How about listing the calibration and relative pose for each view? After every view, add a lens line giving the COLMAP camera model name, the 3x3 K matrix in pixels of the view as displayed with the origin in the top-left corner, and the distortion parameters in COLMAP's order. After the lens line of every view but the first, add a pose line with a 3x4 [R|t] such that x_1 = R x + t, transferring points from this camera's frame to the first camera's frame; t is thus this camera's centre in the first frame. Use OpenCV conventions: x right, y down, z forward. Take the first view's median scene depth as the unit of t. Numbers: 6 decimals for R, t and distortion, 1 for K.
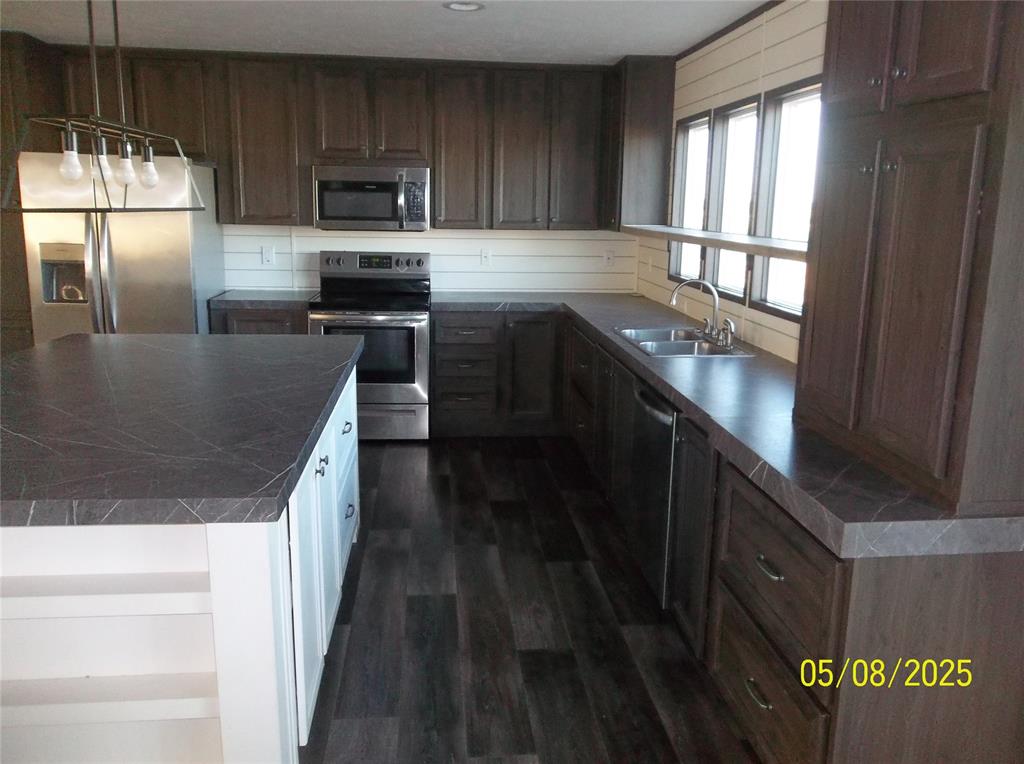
lens RADIAL K [[834.8, 0, 513.9], [0, 834.8, 380.6], [0, 0, 1]] dist [-0.032006, 0.041775]
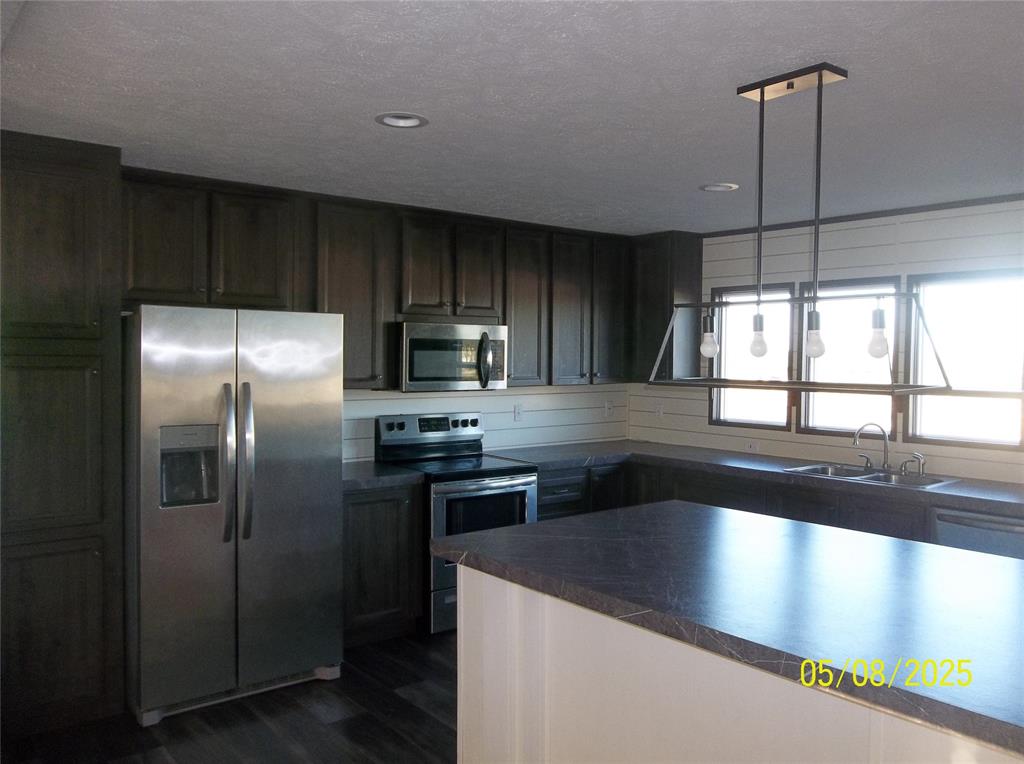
lens RADIAL K [[834.8, 0, 513.0], [0, 834.8, 384.3], [0, 0, 1]] dist [-0.032006, 0.041775]
pose [[0.833766, -0.032301, 0.551172, -0.661609], [0.119616, 0.985145, -0.123211, -0.068487], [-0.539004, 0.168659, 0.825245, 0.205881]]
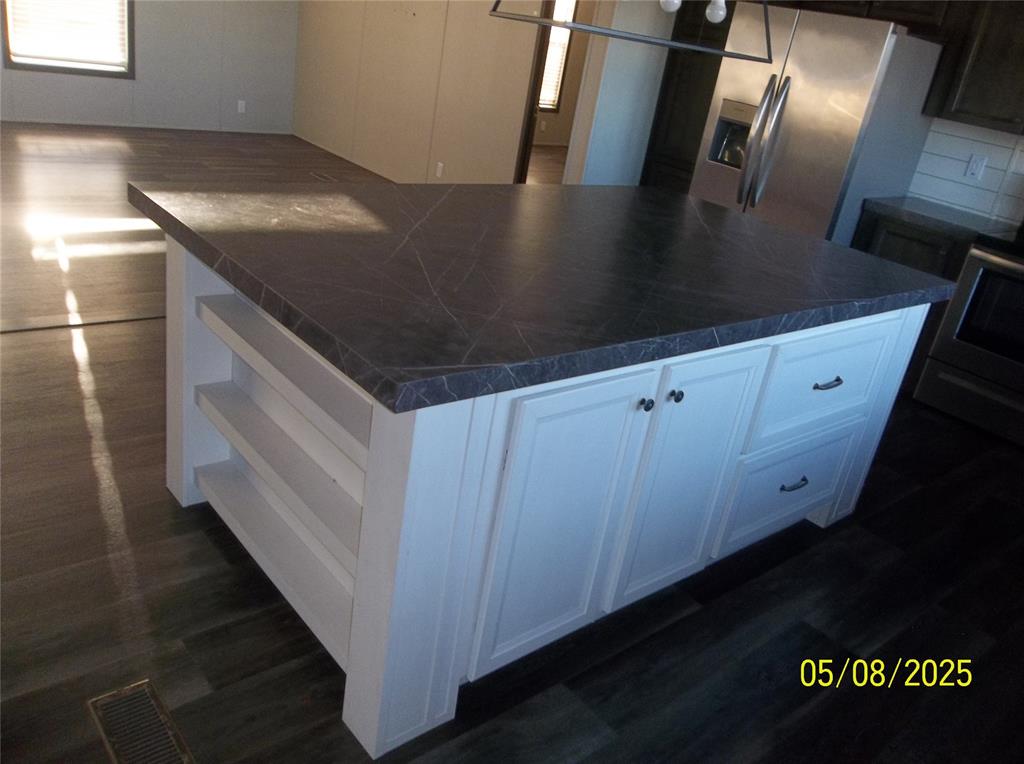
lens RADIAL K [[834.8, 0, 514.8], [0, 834.8, 375.5], [0, 0, 1]] dist [-0.032006, 0.041775]
pose [[0.574686, 0.392284, -0.718226, 0.106859], [-0.313901, 0.916162, 0.249227, -0.030174], [0.755779, 0.082225, 0.649644, 0.185273]]
